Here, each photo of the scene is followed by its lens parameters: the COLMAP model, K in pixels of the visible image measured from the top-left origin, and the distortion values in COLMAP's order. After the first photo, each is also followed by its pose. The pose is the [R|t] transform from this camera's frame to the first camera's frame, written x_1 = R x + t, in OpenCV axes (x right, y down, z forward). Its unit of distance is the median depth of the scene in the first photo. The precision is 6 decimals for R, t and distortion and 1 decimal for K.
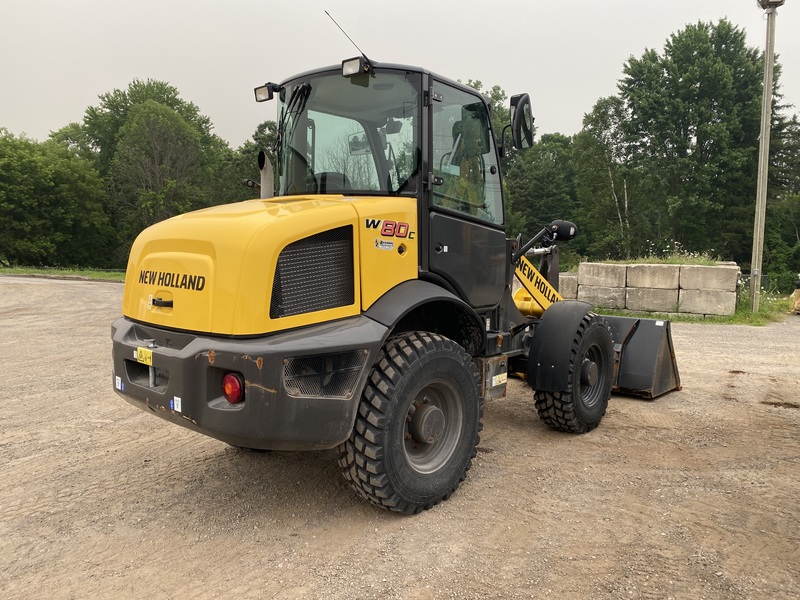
lens RADIAL K [[792.4, 0, 400.0], [0, 792.4, 300.0], [0, 0, 1]] dist [-0.002545, -0.012270]
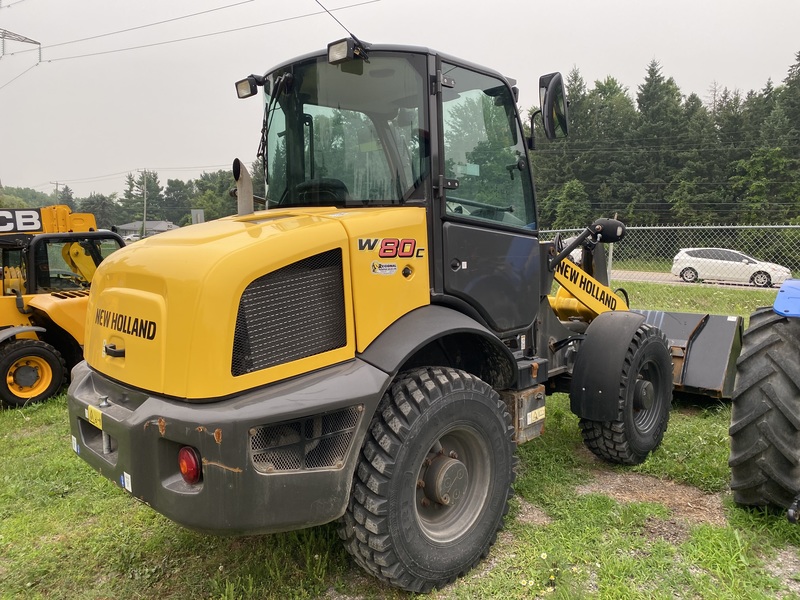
lens RADIAL K [[792.4, 0, 400.0], [0, 792.4, 300.0], [0, 0, 1]] dist [-0.002545, -0.012270]
pose [[0.997482, -0.032349, -0.063115, 0.044651], [0.033659, 0.999237, 0.019808, -0.050440], [0.062426, -0.021882, 0.997810, 0.177749]]
